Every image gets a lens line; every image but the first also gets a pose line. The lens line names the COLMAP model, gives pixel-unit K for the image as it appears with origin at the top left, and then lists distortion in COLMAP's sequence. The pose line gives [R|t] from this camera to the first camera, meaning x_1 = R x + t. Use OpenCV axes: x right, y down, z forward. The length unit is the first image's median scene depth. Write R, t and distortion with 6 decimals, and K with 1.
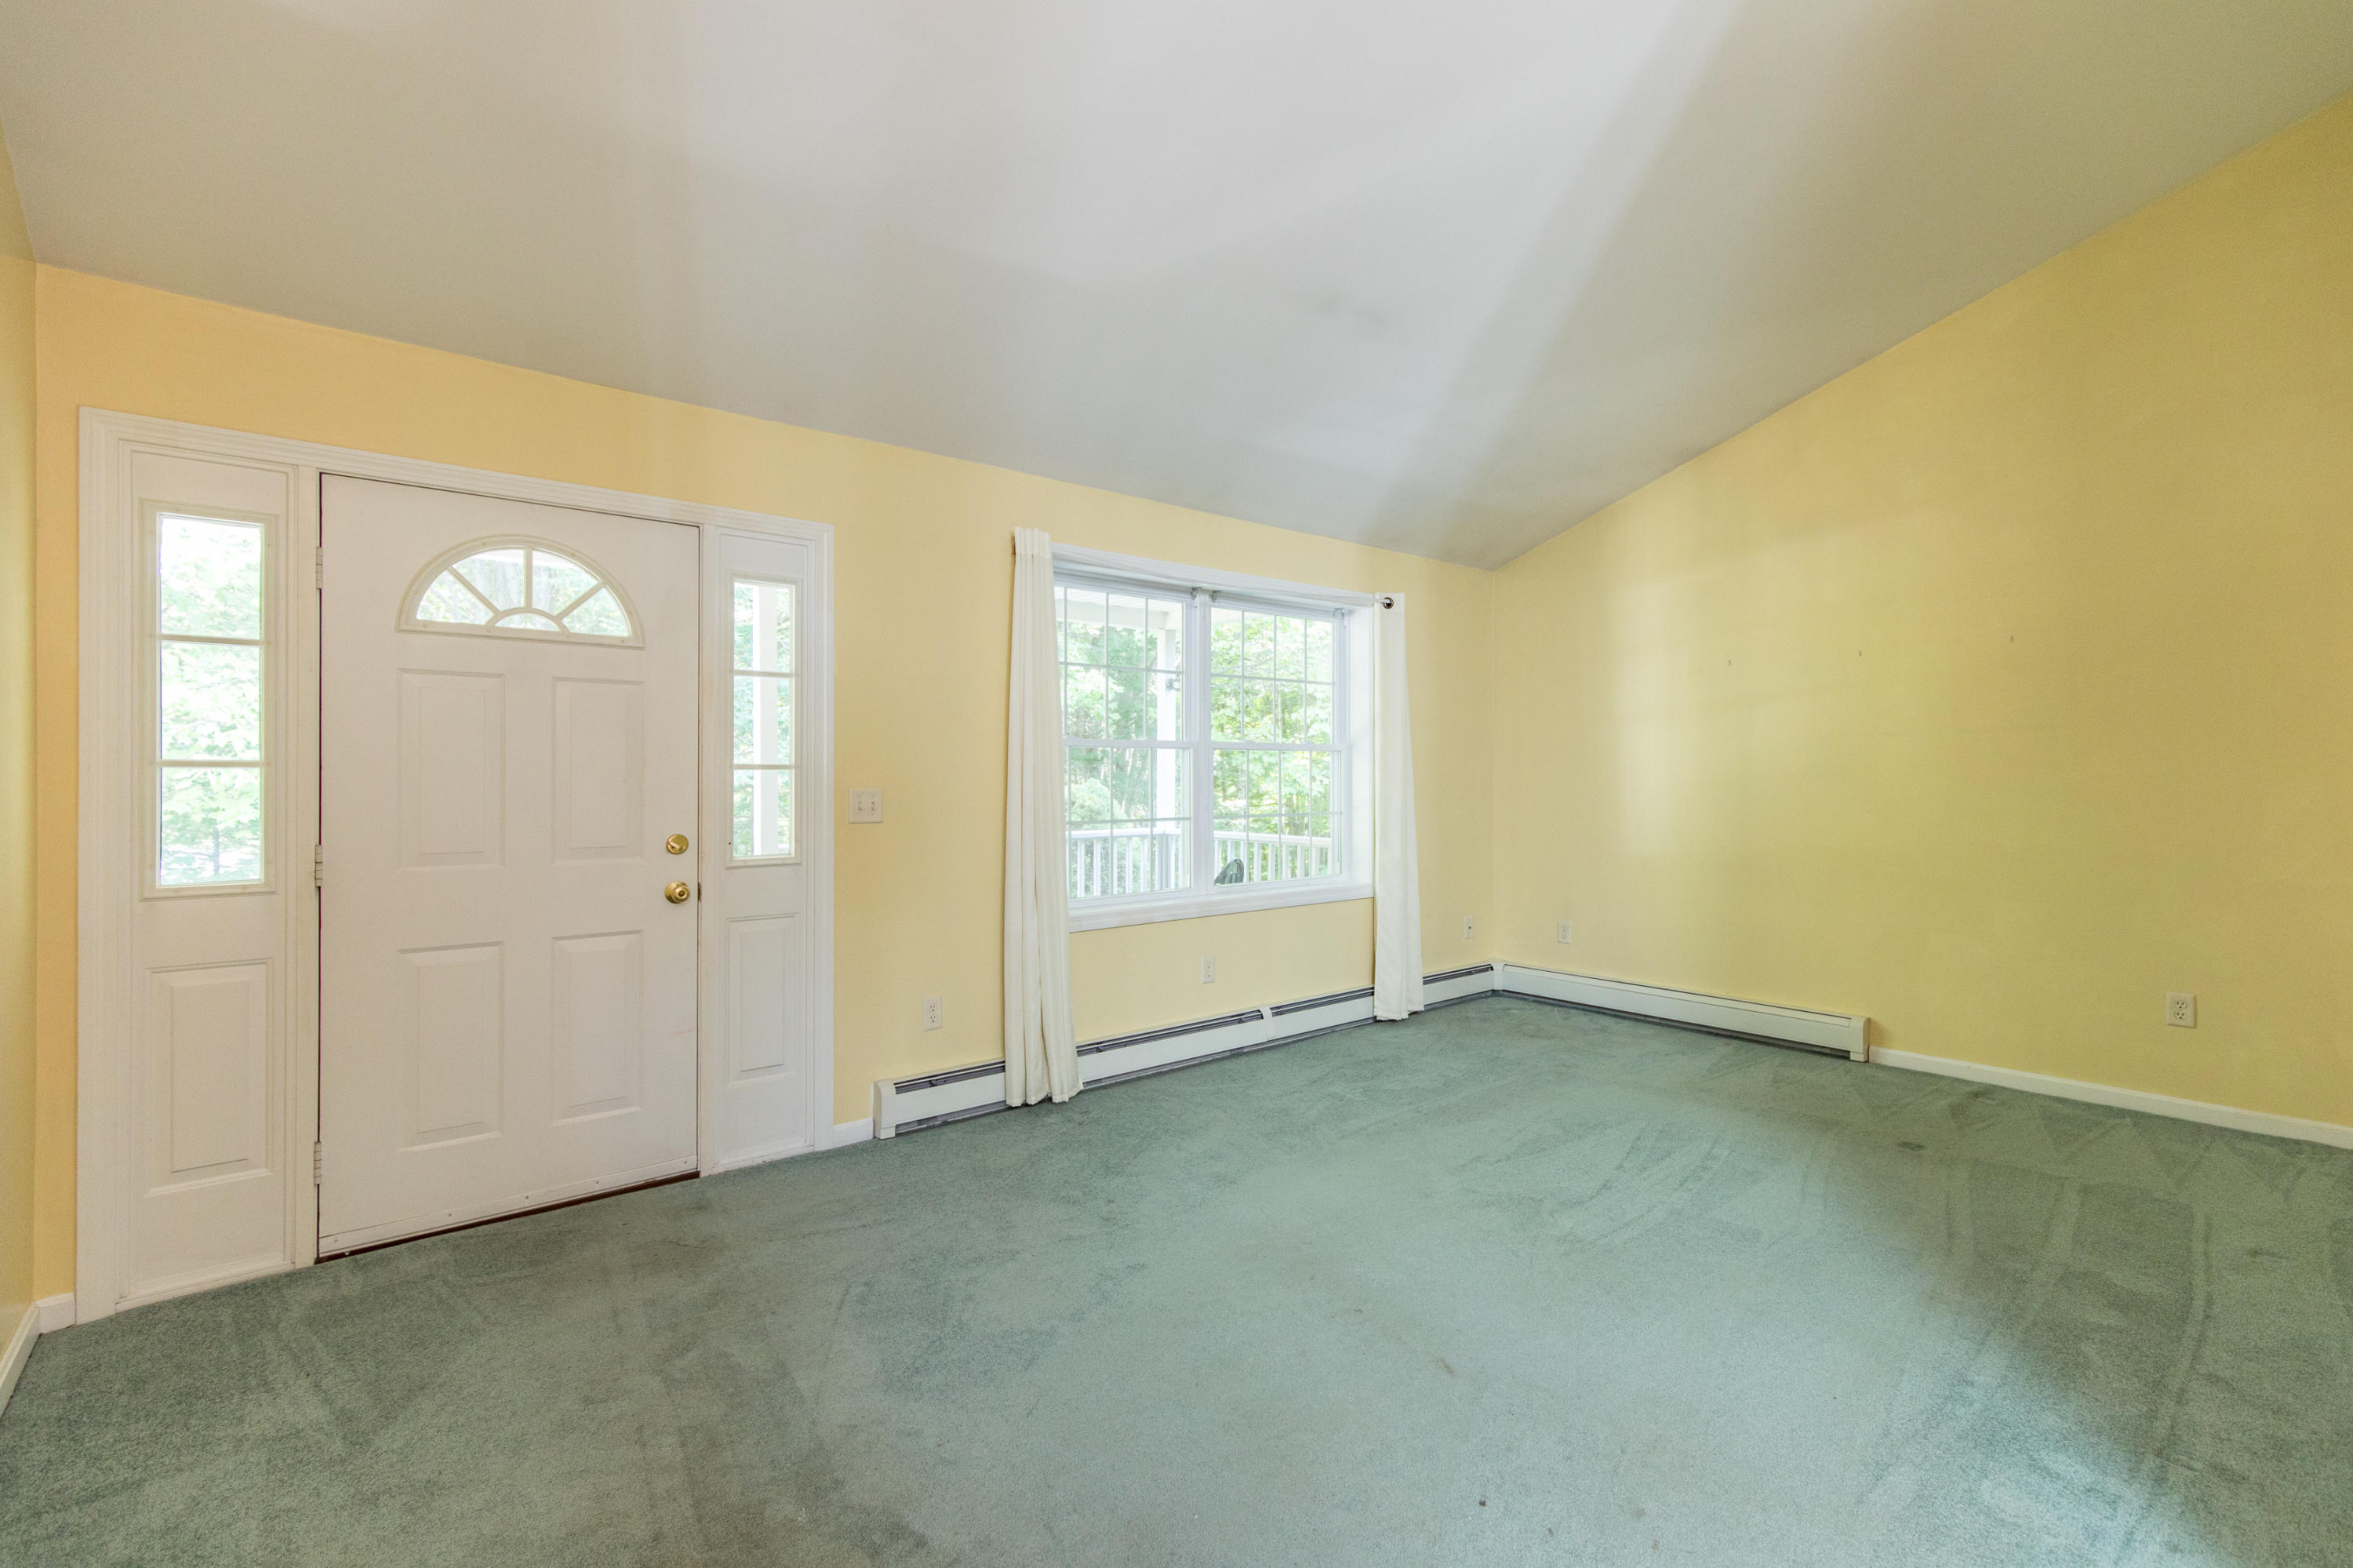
lens RADIAL K [[1043.9, 0, 1158.9], [0, 1043.9, 773.4], [0, 0, 1]] dist [0.003627, -0.000723]
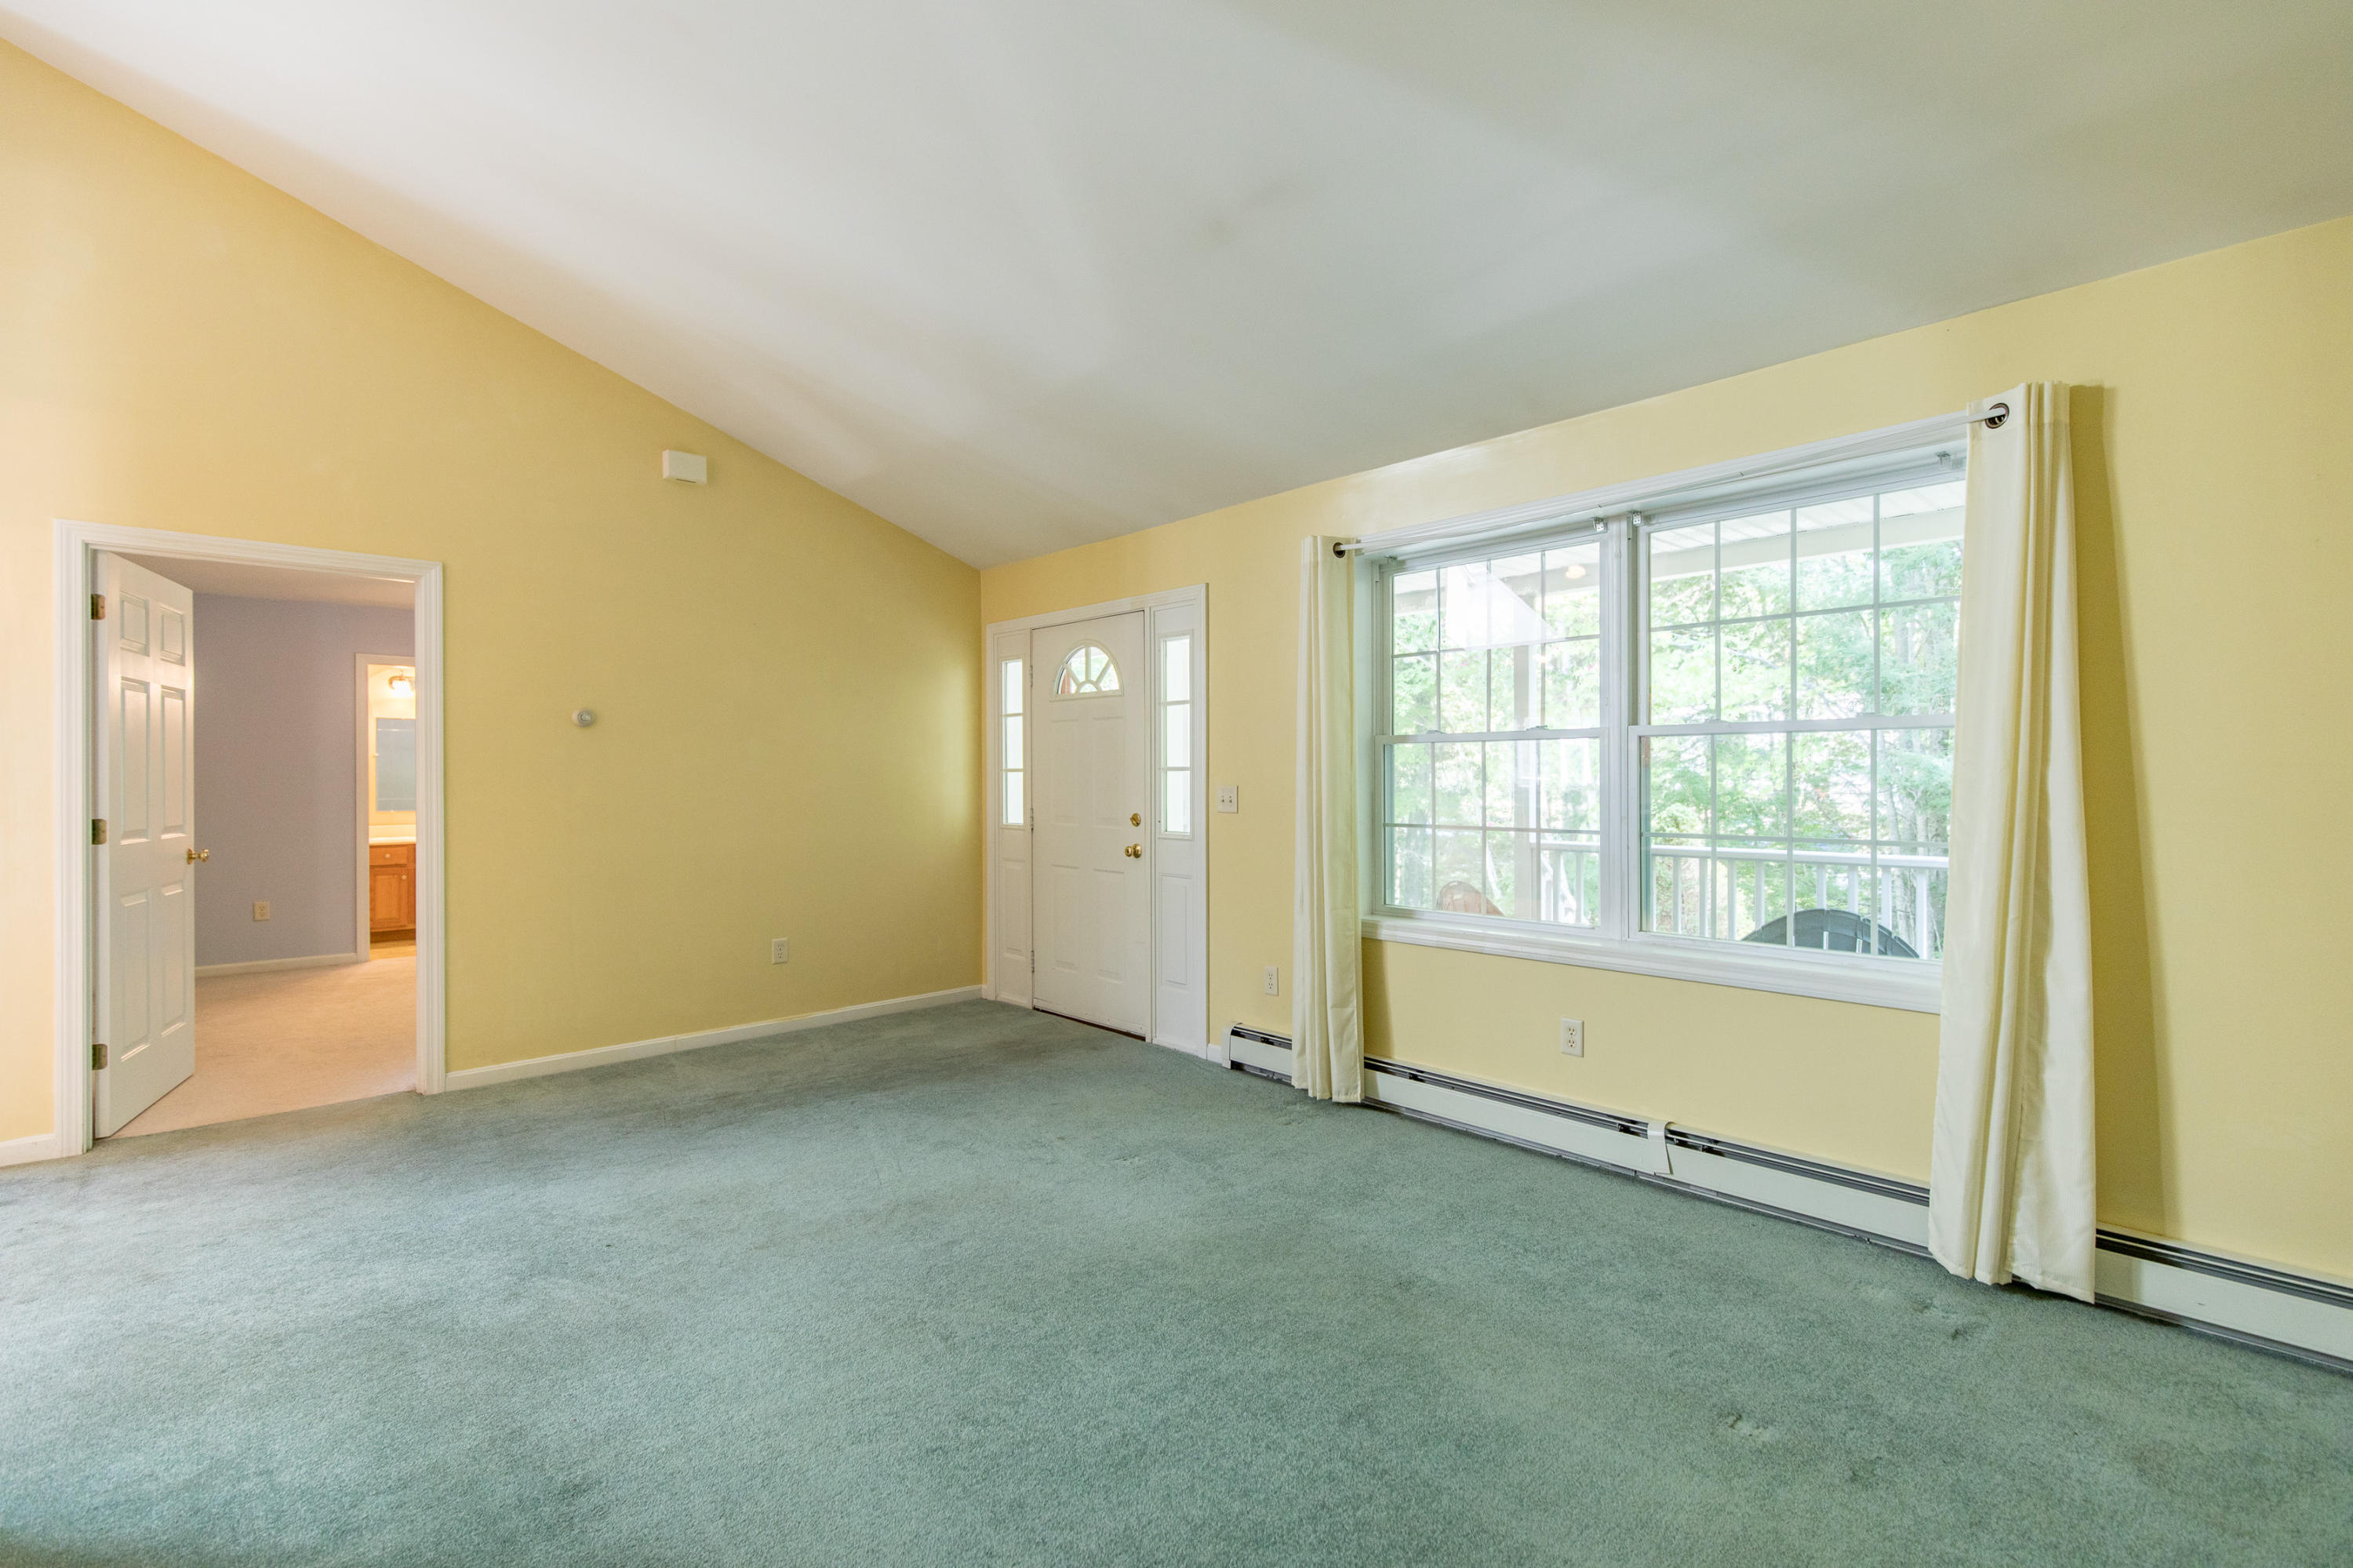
lens RADIAL K [[1043.9, 0, 1166.0], [0, 1043.9, 777.1], [0, 0, 1]] dist [0.003627, -0.000723]
pose [[0.066832, -0.005120, -0.997751, 1.083752], [-0.004105, 0.999977, -0.005406, 0.013133], [0.997756, 0.004457, 0.066809, 0.941207]]
